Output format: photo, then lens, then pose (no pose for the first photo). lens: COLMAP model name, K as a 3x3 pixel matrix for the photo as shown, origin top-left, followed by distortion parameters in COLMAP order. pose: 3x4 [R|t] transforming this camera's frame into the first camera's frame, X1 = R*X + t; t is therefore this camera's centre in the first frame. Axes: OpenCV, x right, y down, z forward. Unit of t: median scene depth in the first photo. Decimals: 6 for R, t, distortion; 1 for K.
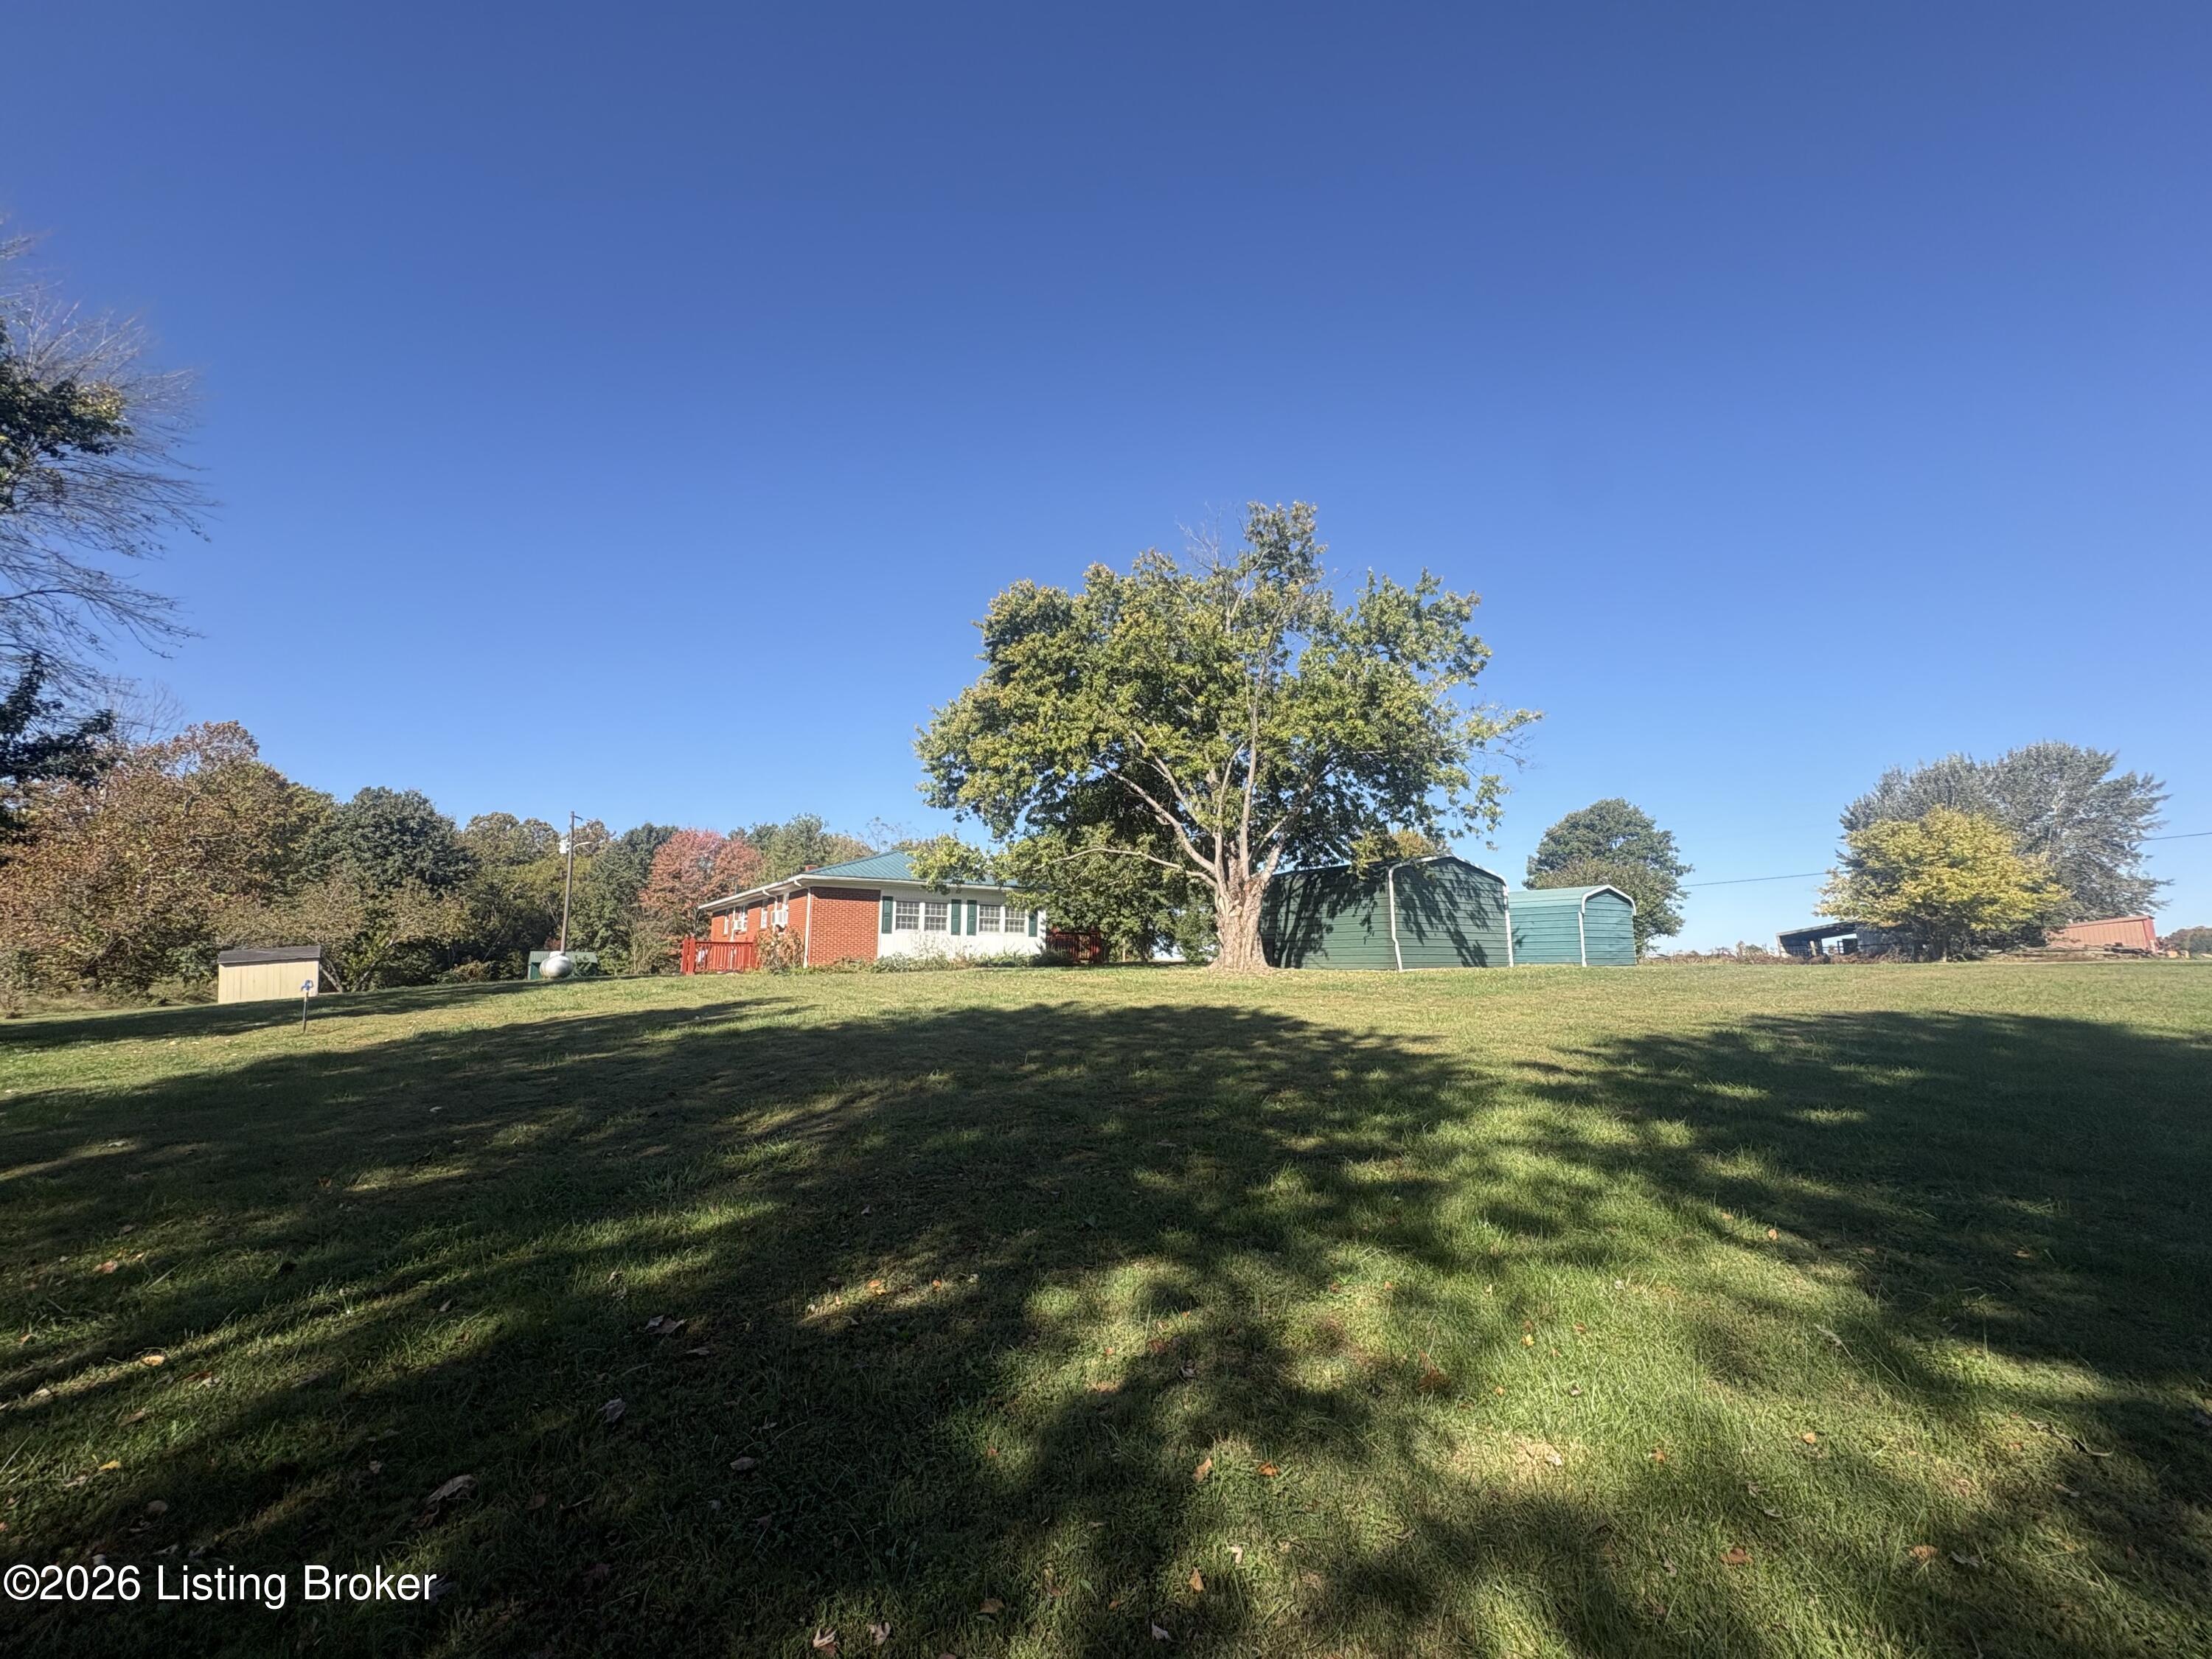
lens RADIAL K [[883.8, 0, 1103.1], [0, 883.8, 826.7], [0, 0, 1]] dist [0.006017, -0.000566]
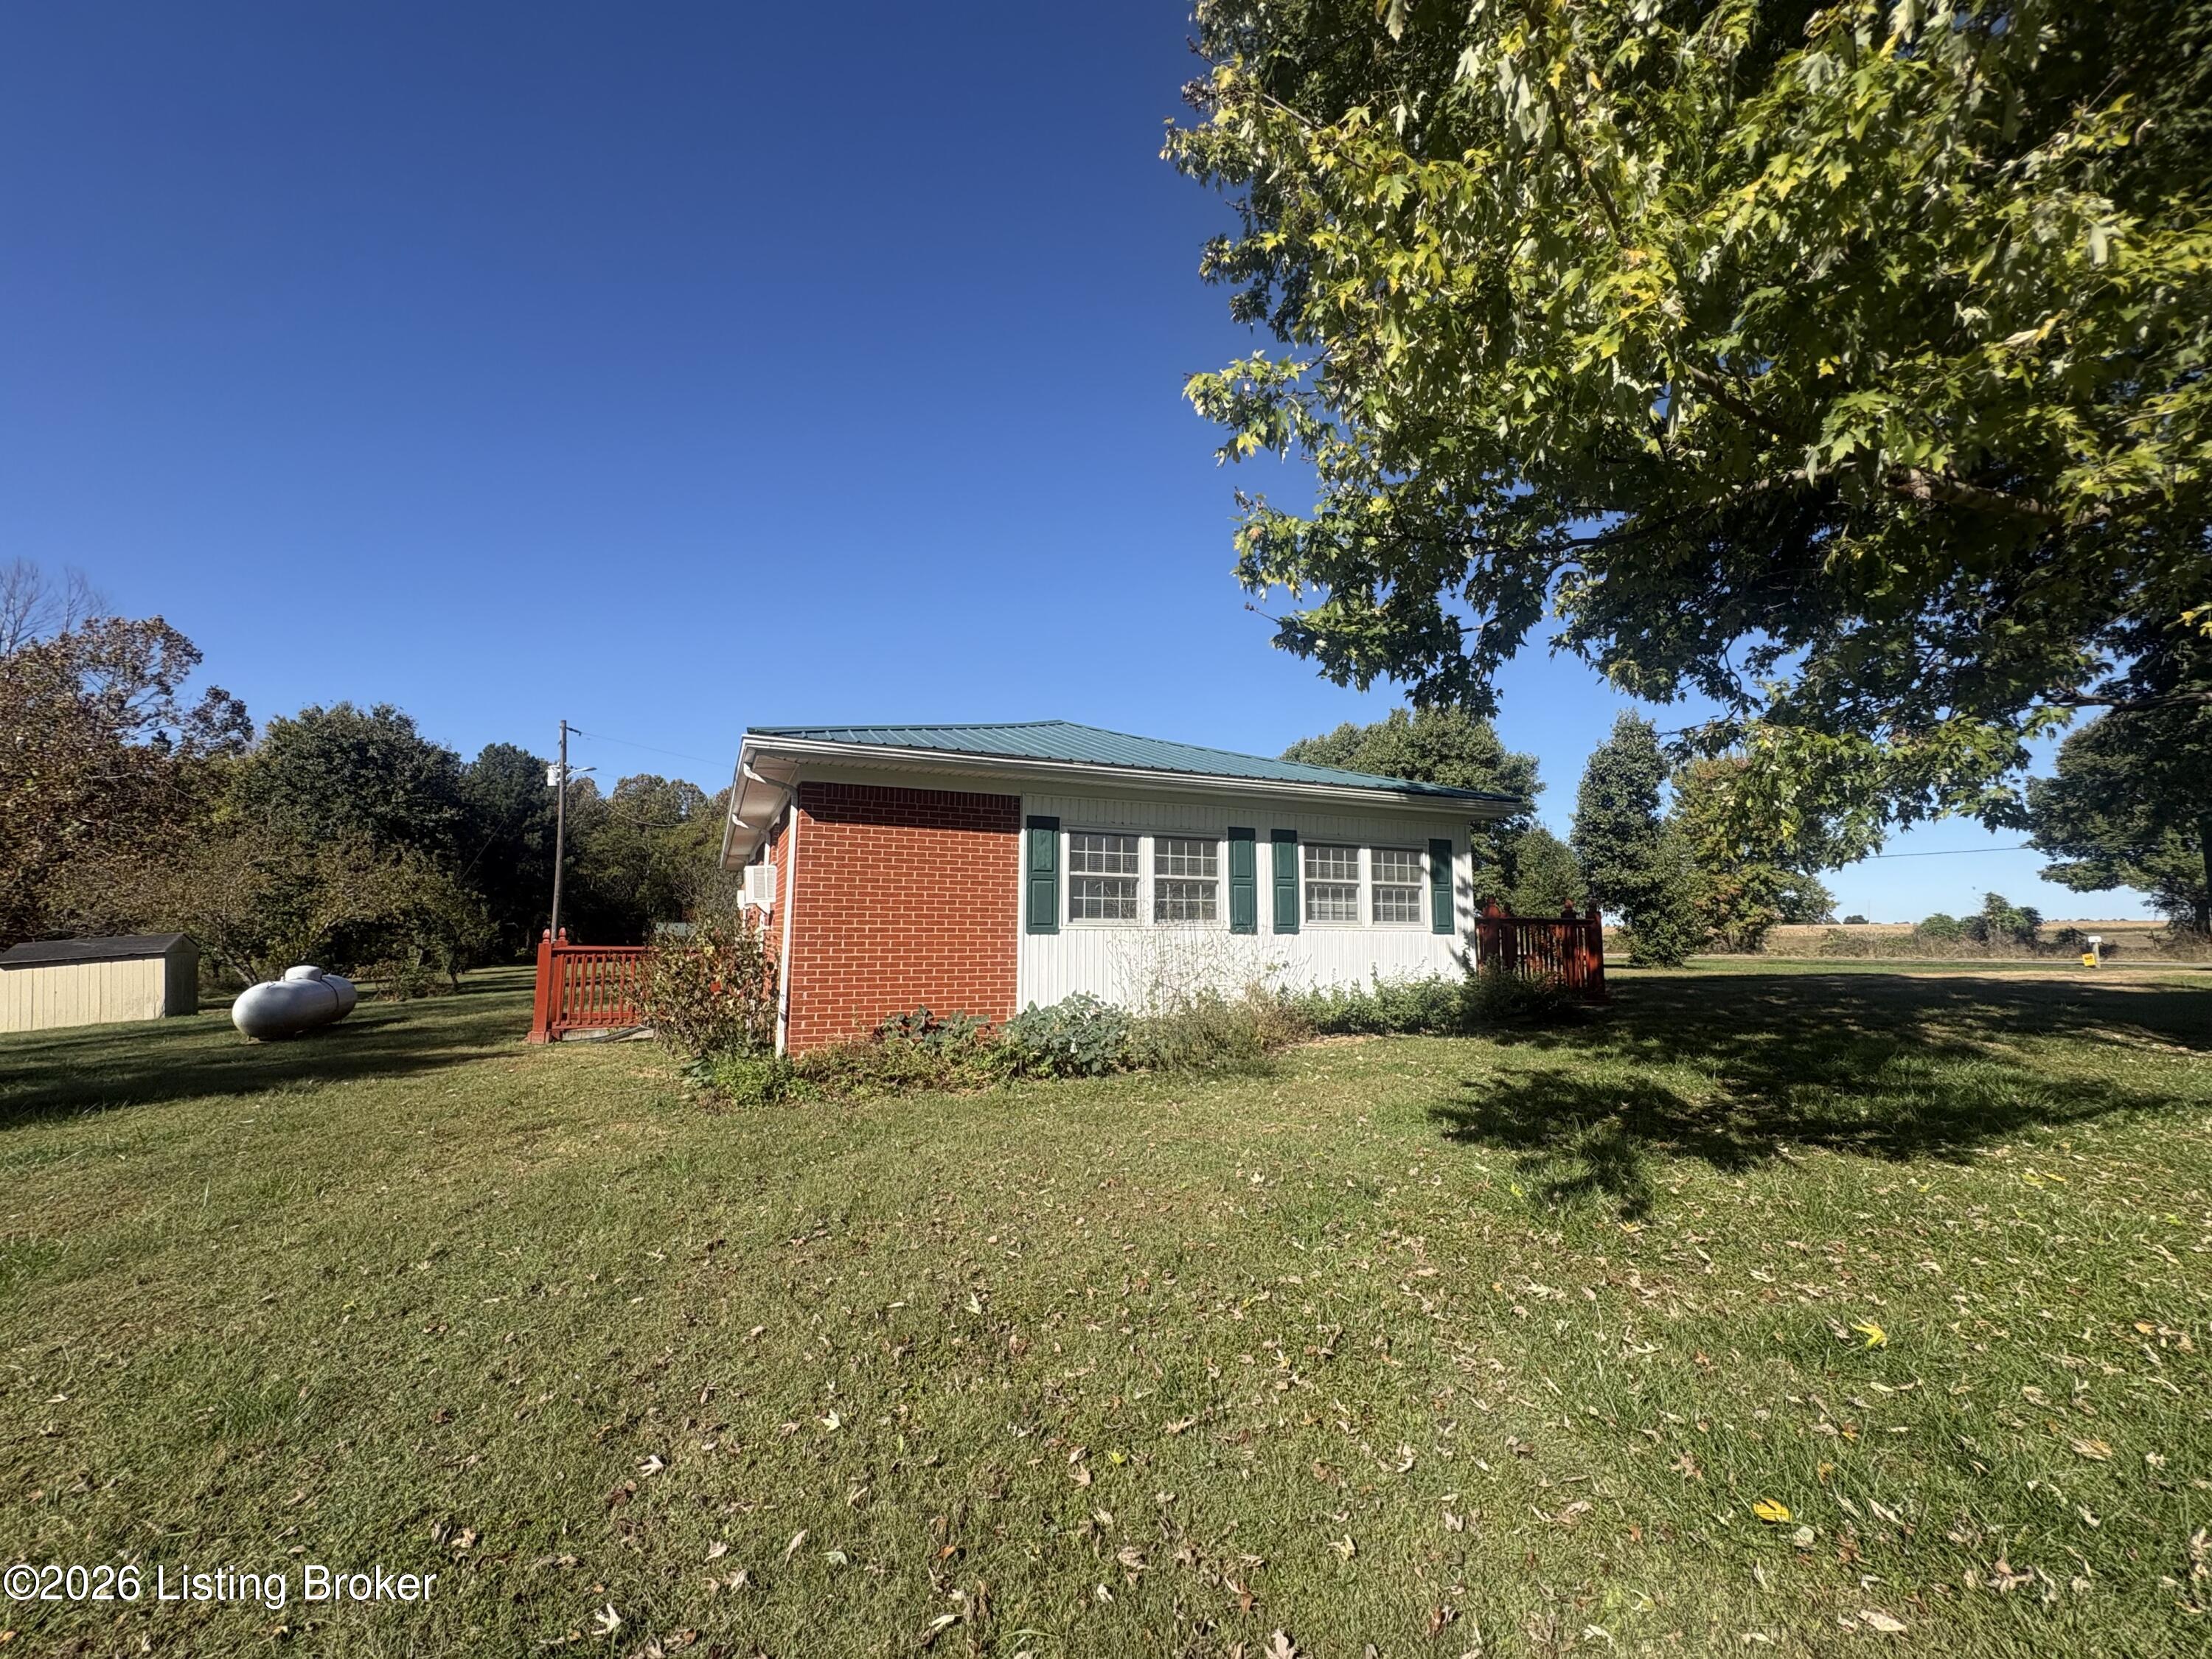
lens RADIAL K [[883.8, 0, 1102.5], [0, 883.8, 832.1], [0, 0, 1]] dist [0.006017, -0.000566]
pose [[0.983961, -0.018523, -0.177417, -0.304978], [0.027059, 0.998583, 0.045815, 0.129241], [0.176317, -0.049881, 0.983069, 1.267899]]
